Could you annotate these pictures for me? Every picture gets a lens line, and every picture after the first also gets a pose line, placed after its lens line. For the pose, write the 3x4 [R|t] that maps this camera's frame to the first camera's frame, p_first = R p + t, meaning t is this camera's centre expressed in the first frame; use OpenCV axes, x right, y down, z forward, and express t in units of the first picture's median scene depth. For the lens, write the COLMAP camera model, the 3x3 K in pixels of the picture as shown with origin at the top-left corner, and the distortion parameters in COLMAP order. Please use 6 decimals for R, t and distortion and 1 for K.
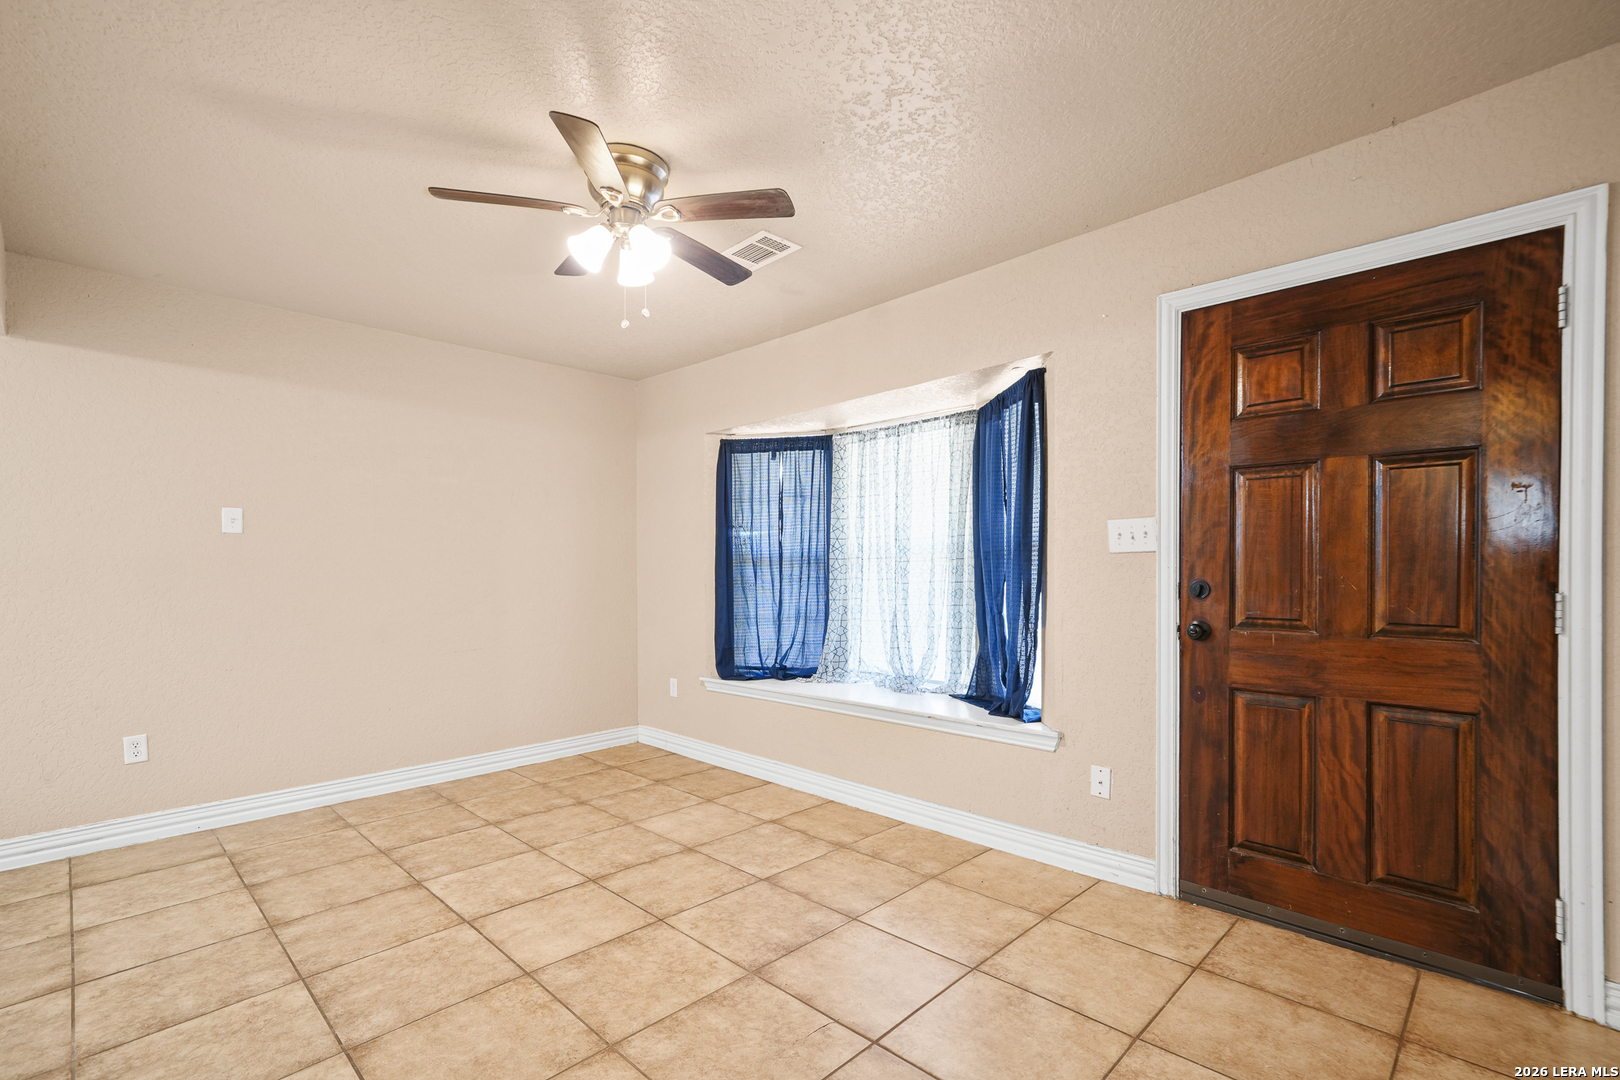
lens RADIAL K [[730.8, 0, 804.3], [0, 730.8, 567.3], [0, 0, 1]] dist [0.008983, 0.000476]
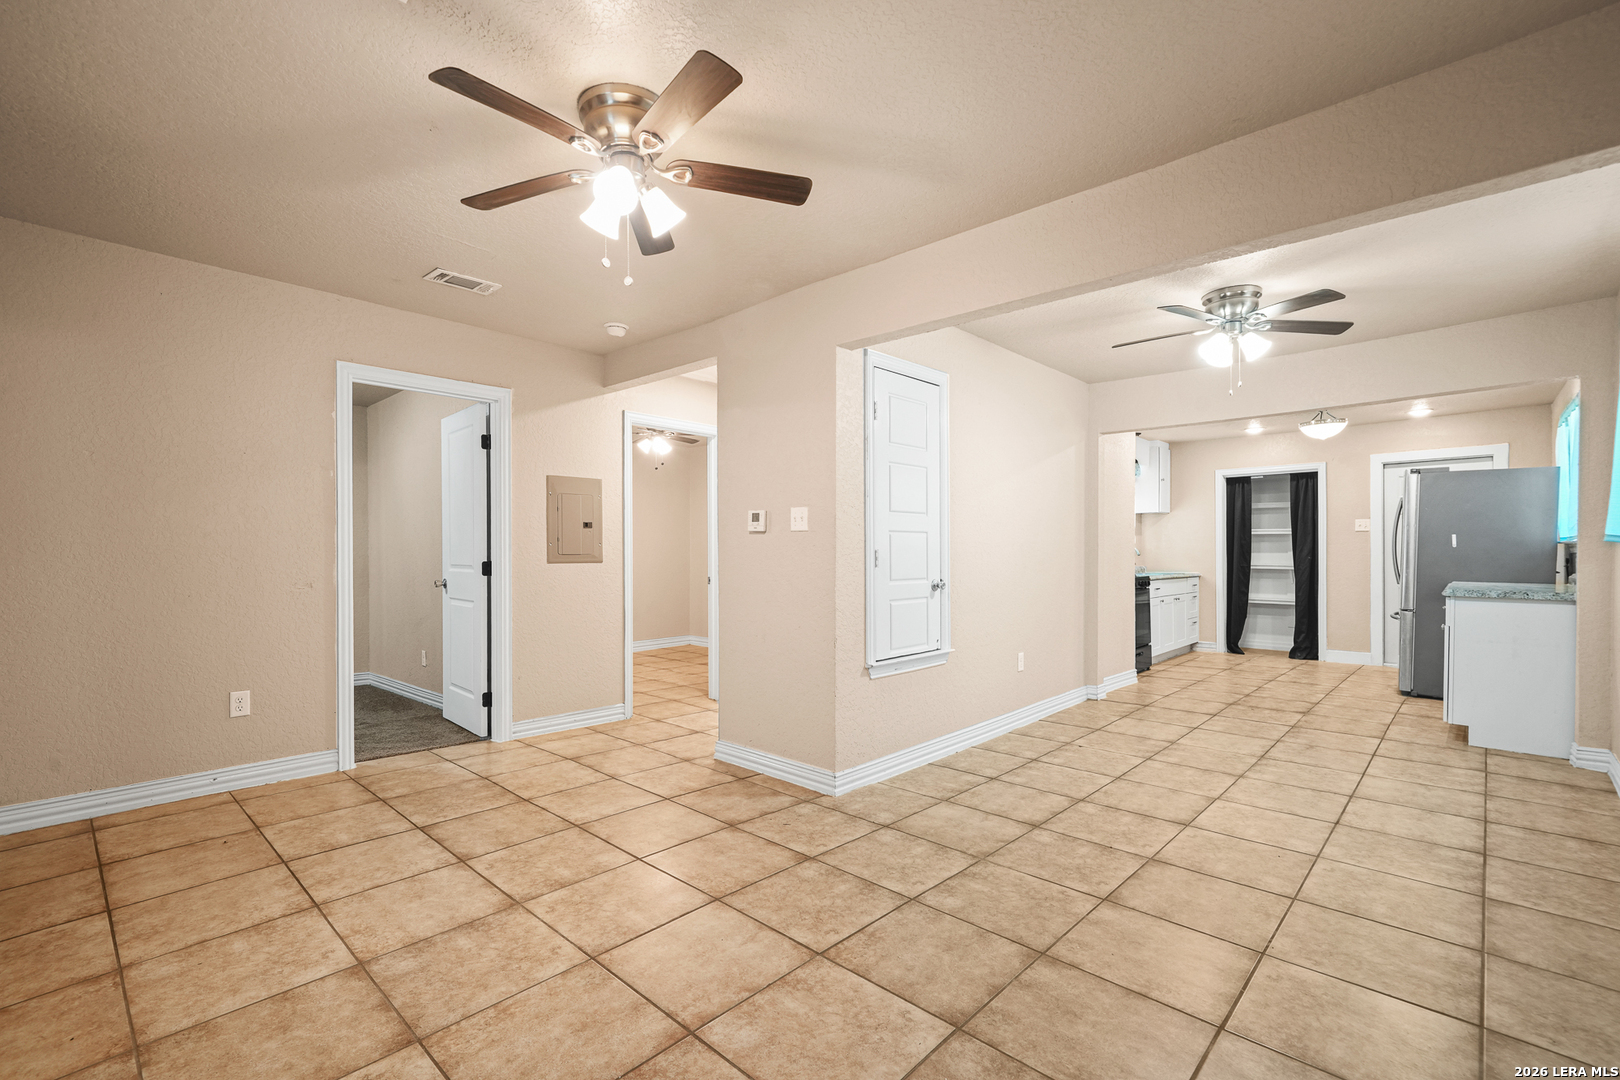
lens RADIAL K [[720.9, 0, 811.0], [0, 720.9, 554.8], [0, 0, 1]] dist [0.008370, 0.000410]
pose [[-0.999598, 0.005516, -0.027806, -0.328311], [0.005271, 0.999947, 0.008875, 0.004459], [0.027853, 0.008725, -0.999574, 1.411992]]
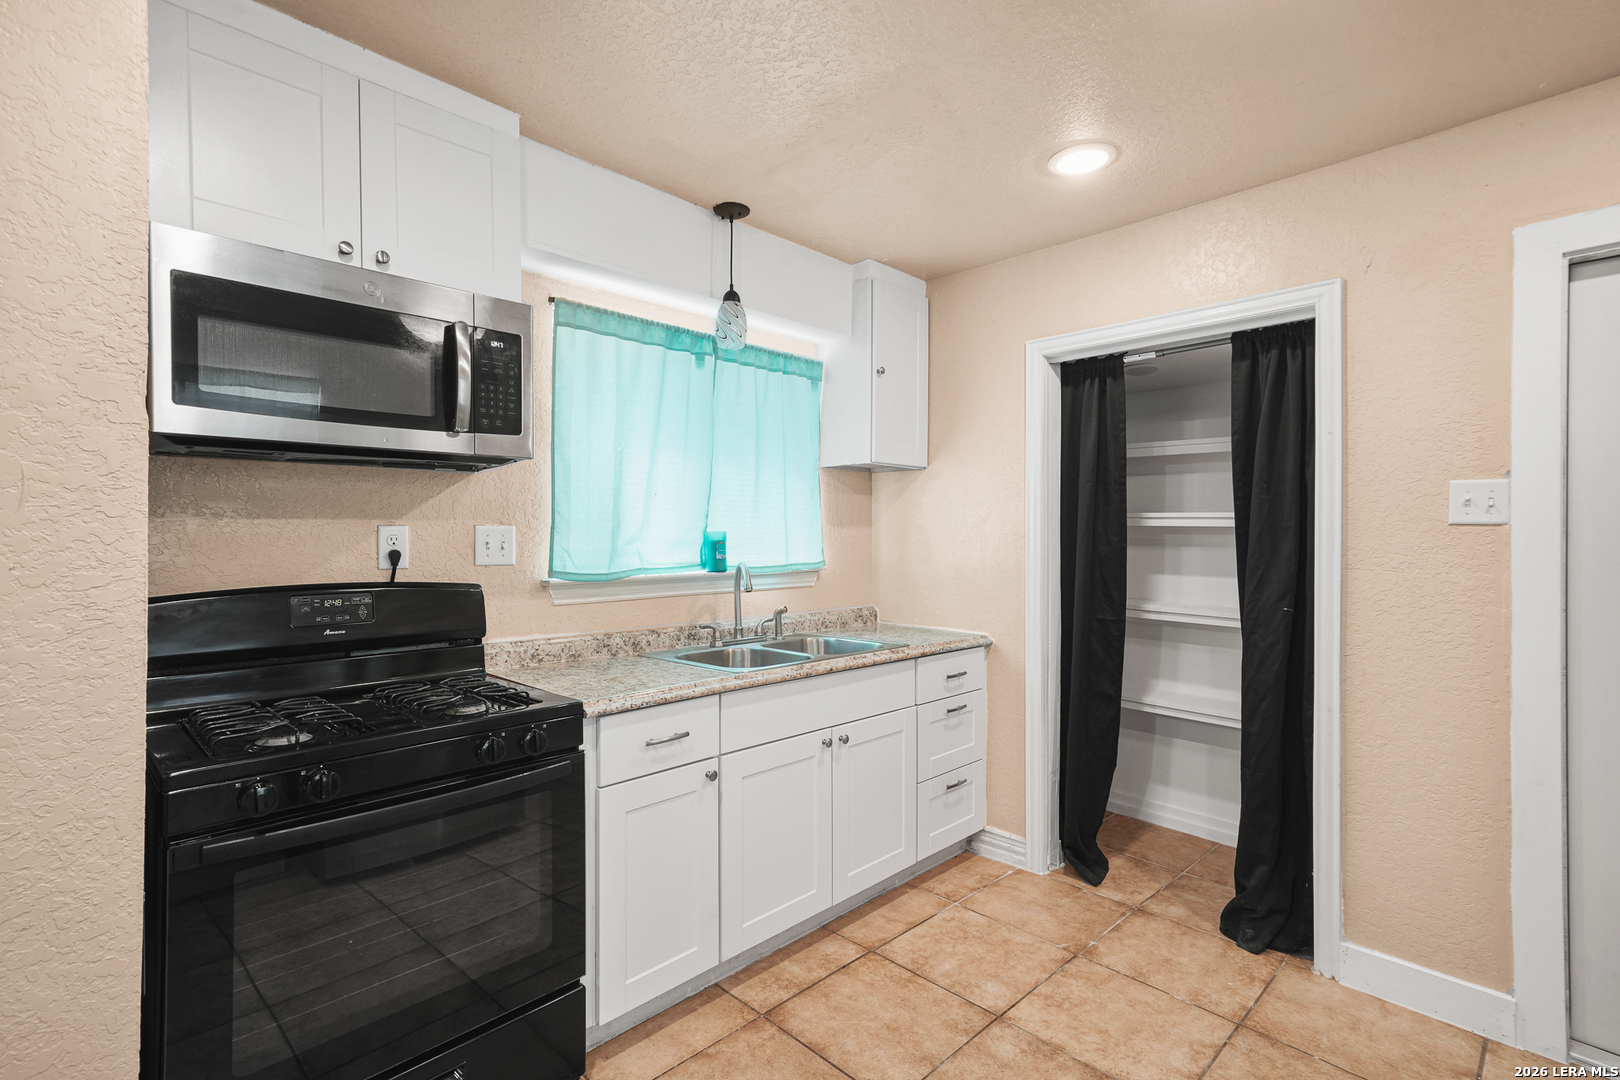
lens RADIAL K [[742.7, 0, 815.7], [0, 742.7, 536.4], [0, 0, 1]] dist [0.009352, 0.000075]
pose [[-0.999913, -0.002930, 0.012848, -1.602587], [-0.002808, 0.999951, 0.009513, -0.034824], [-0.012875, 0.009476, -0.999872, -0.212380]]
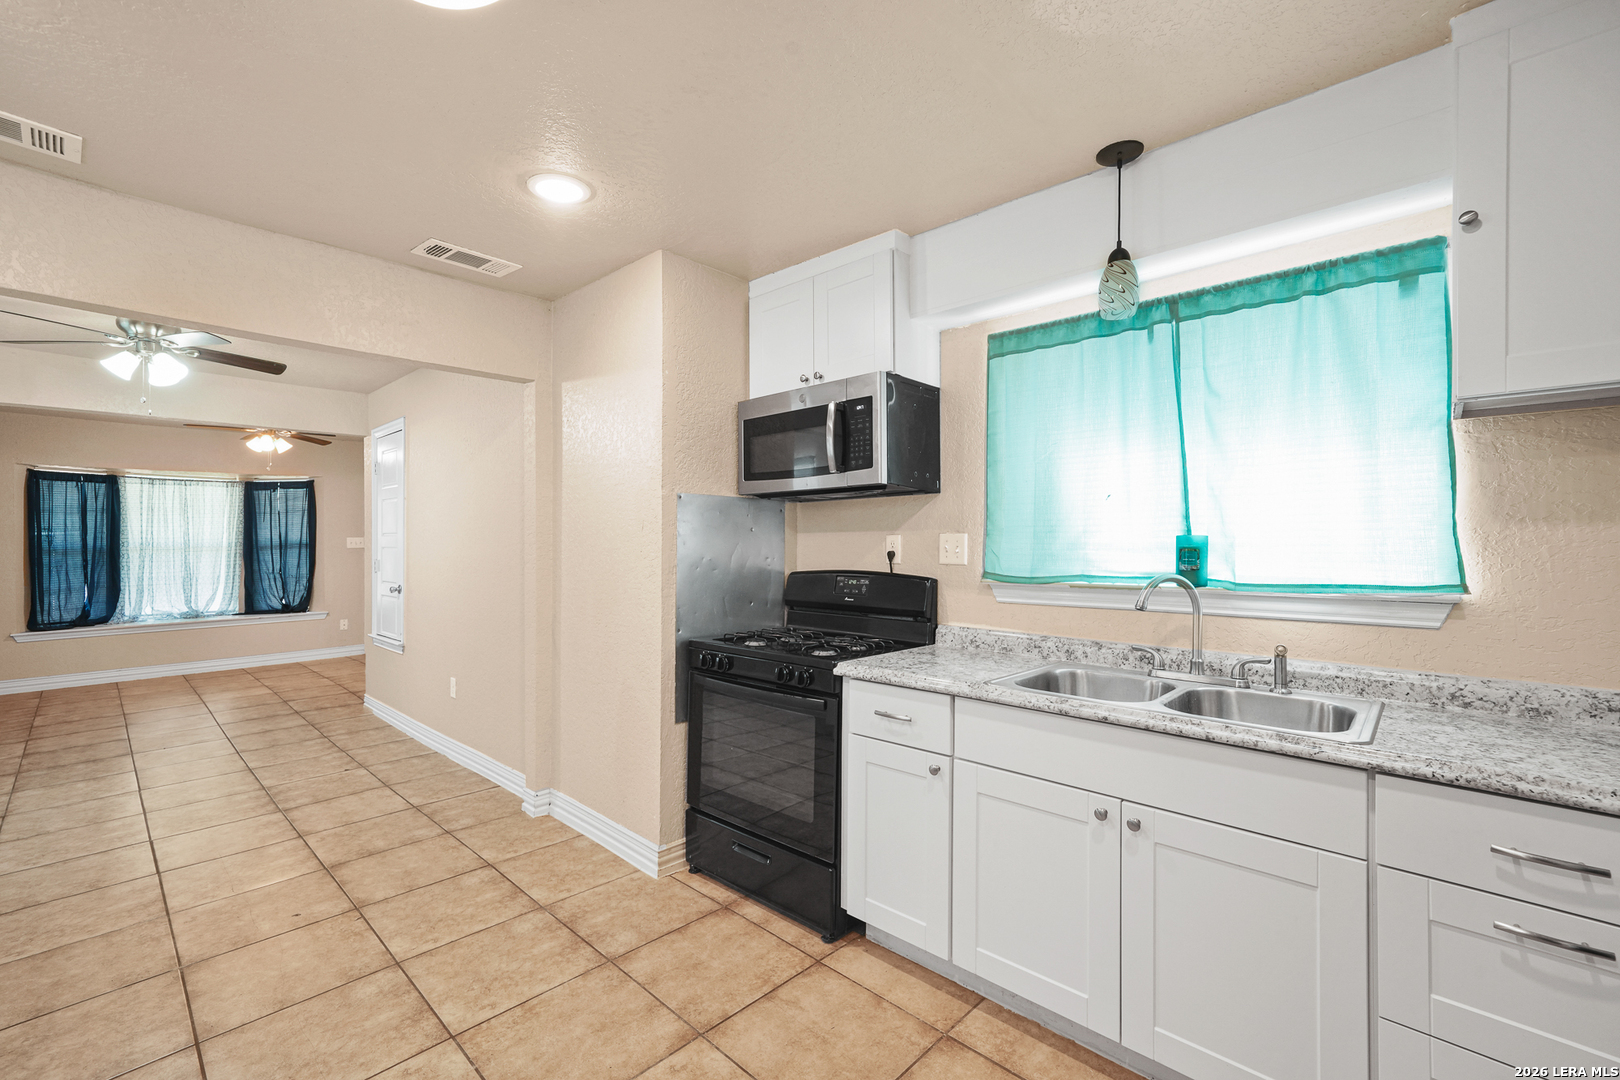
lens RADIAL K [[683.3, 0, 802.3], [0, 683.3, 540.1], [0, 0, 1]] dist [0.000582, 0.002847]
pose [[-0.018915, 0.004643, 0.999810, -2.116619], [0.004767, 0.999978, -0.004553, -0.026583], [-0.999810, 0.004680, -0.018937, -0.718557]]
